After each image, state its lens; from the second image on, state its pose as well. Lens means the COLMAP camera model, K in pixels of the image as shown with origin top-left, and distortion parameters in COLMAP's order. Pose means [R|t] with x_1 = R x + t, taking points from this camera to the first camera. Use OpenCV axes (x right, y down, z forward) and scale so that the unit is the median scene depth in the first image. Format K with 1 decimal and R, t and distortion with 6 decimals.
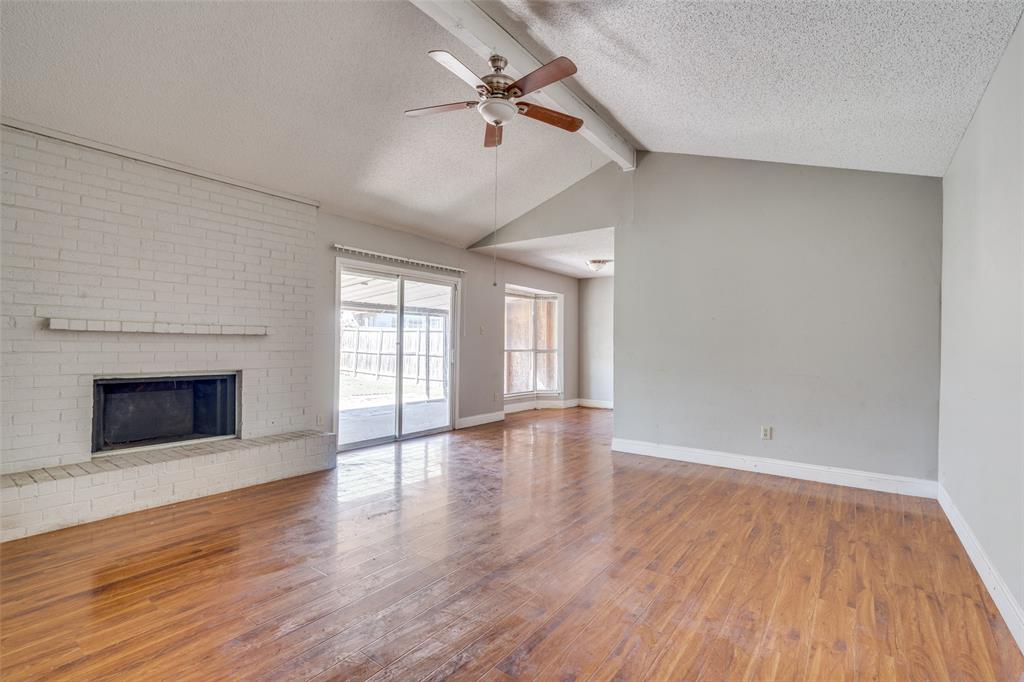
lens RADIAL K [[468.9, 0, 514.6], [0, 468.9, 342.9], [0, 0, 1]] dist [-0.004856, -0.000030]
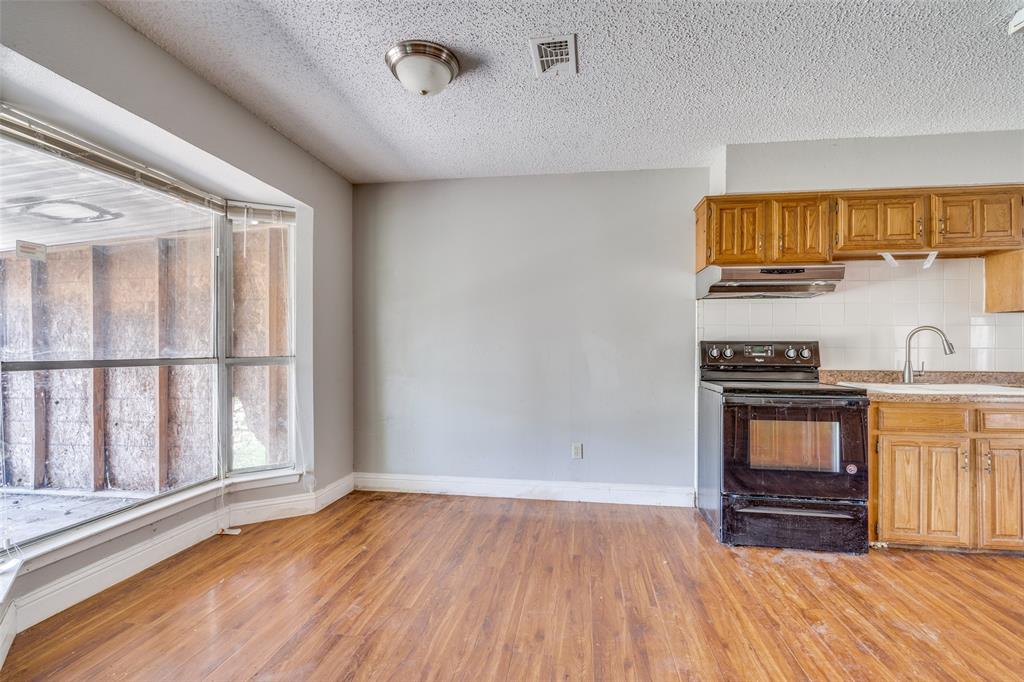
lens RADIAL K [[468.9, 0, 514.6], [0, 468.9, 342.9], [0, 0, 1]] dist [-0.004856, -0.000030]
pose [[0.886103, -0.004462, 0.463467, 0.156293], [0.006285, 0.999977, -0.002389, 0.013499], [-0.463446, 0.005030, 0.886111, 1.261543]]
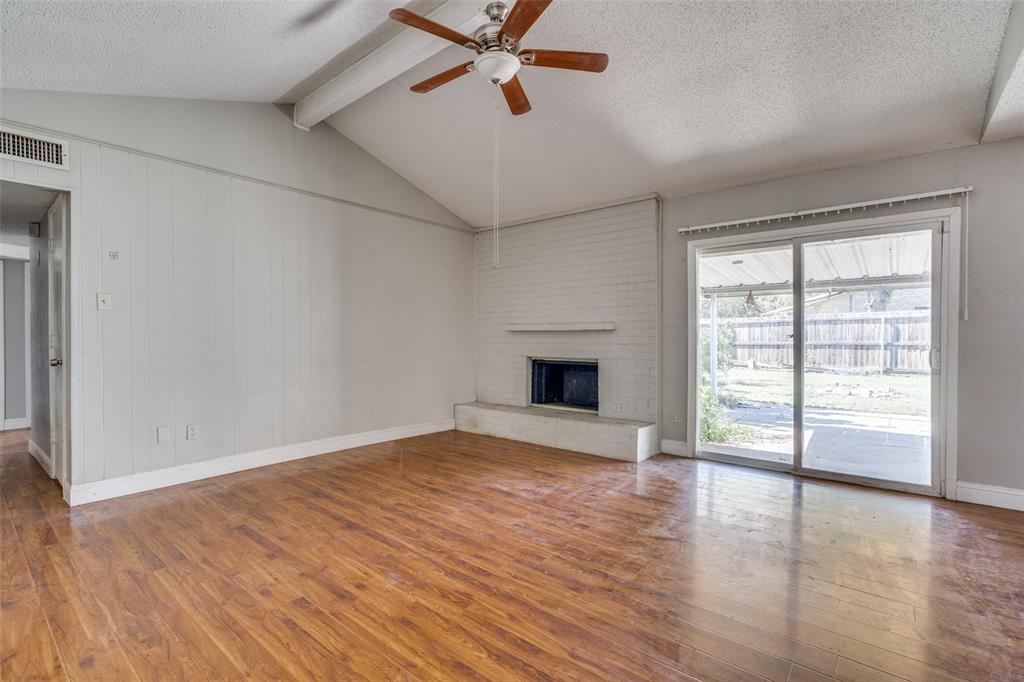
lens RADIAL K [[468.9, 0, 514.6], [0, 468.9, 342.9], [0, 0, 1]] dist [-0.004856, -0.000030]
pose [[-0.055851, 0.002065, -0.998437, 0.647345], [0.002644, 0.999995, 0.001920, 0.012506], [0.998436, -0.002532, -0.055857, 0.841077]]
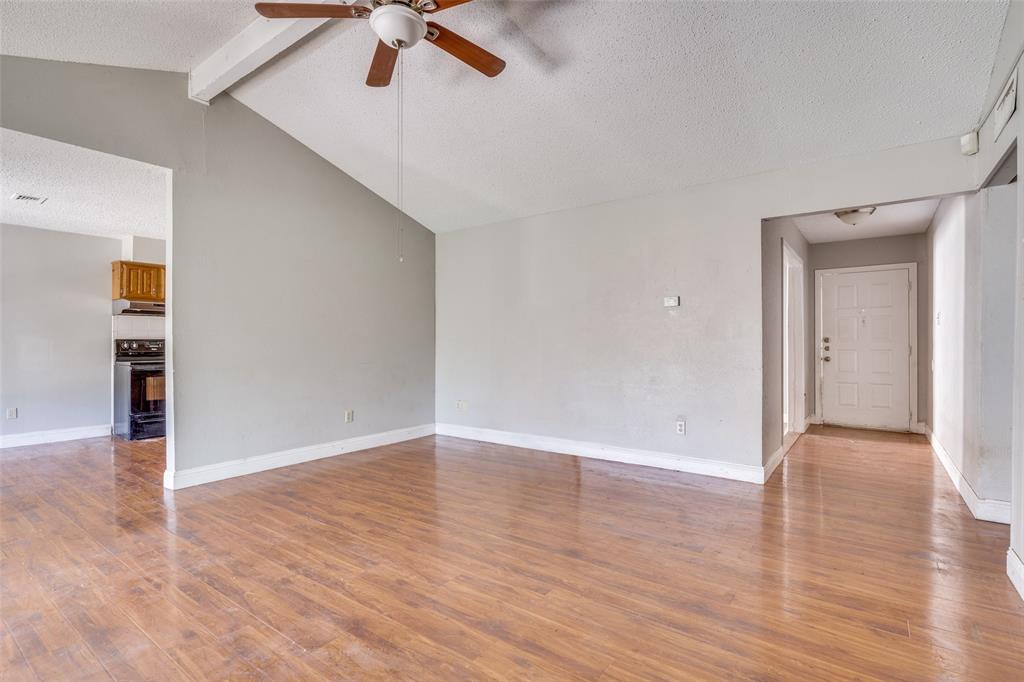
lens RADIAL K [[478.7, 0, 512.0], [0, 478.7, 341.0], [0, 0, 1]] dist [0.001274, 0.000770]
pose [[0.006405, -0.006249, 0.999960, -0.608882], [0.003483, 0.999975, 0.006227, 0.011464], [-0.999973, 0.003443, 0.006427, 0.636513]]
